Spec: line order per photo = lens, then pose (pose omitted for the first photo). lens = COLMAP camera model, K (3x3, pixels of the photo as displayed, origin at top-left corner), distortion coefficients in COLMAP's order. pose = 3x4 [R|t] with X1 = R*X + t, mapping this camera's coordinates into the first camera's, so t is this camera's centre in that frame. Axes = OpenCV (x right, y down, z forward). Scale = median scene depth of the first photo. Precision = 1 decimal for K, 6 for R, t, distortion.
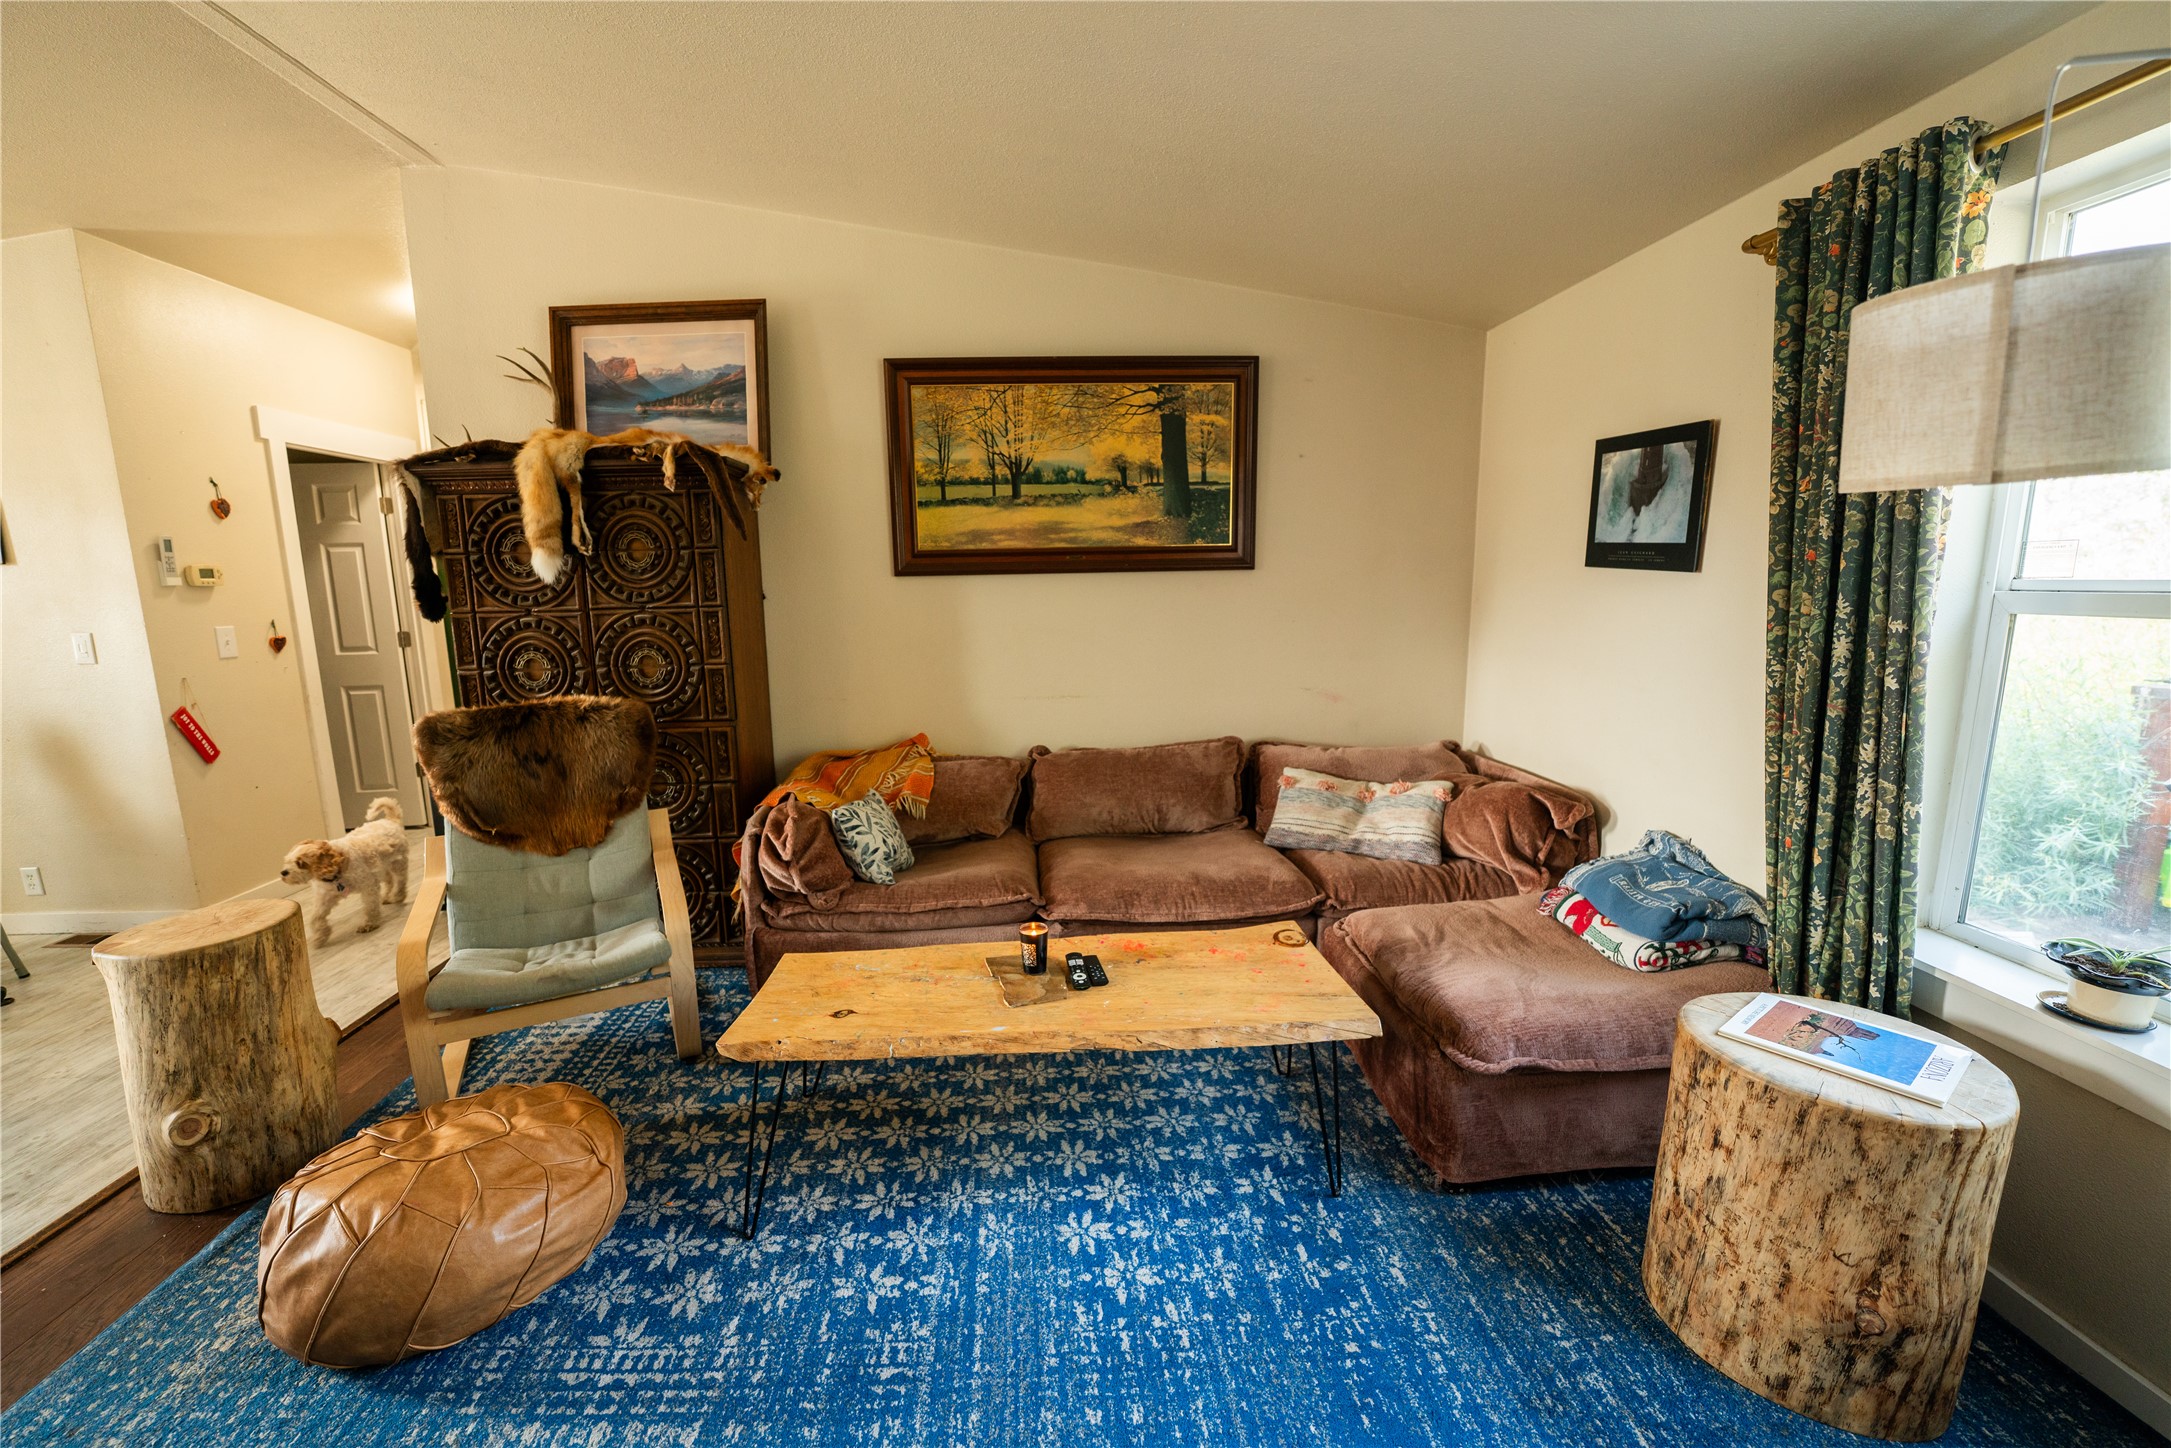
lens RADIAL K [[873.7, 0, 1069.0], [0, 873.7, 727.2], [0, 0, 1]] dist [-0.025050, 0.000334]
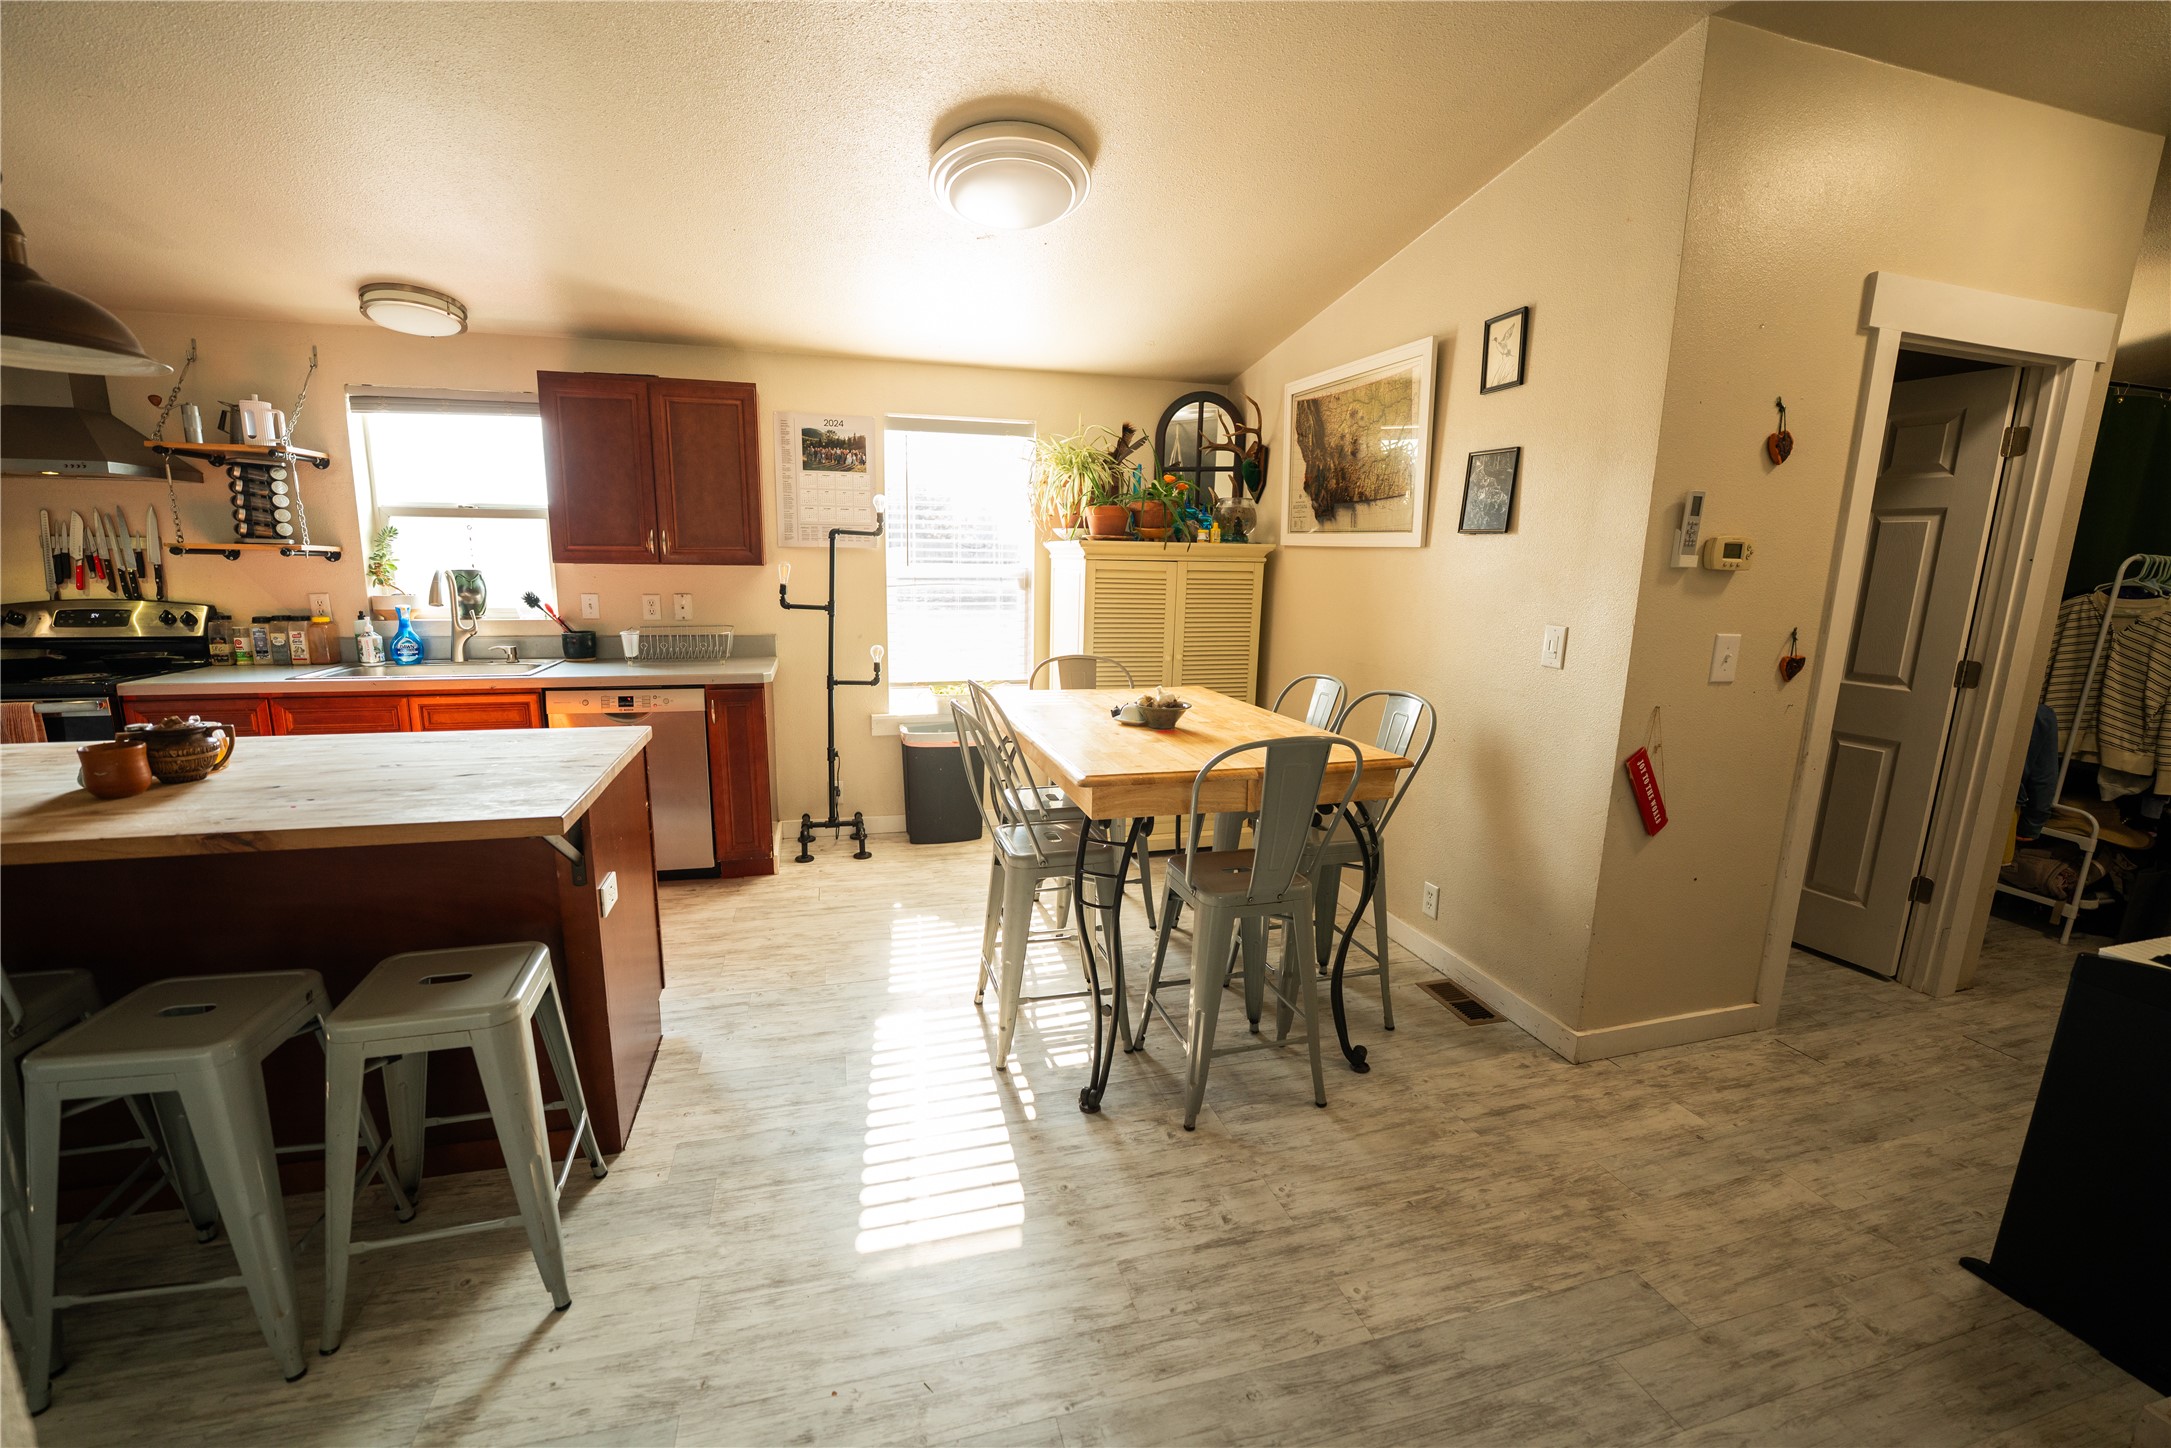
lens RADIAL K [[883.9, 0, 1074.4], [0, 883.9, 726.9], [0, 0, 1]] dist [-0.033369, 0.005018]
pose [[0.227665, 0.203438, -0.952251, -0.611293], [-0.188628, 0.968622, 0.161838, -0.083137], [0.955295, 0.142776, 0.258896, 0.484302]]
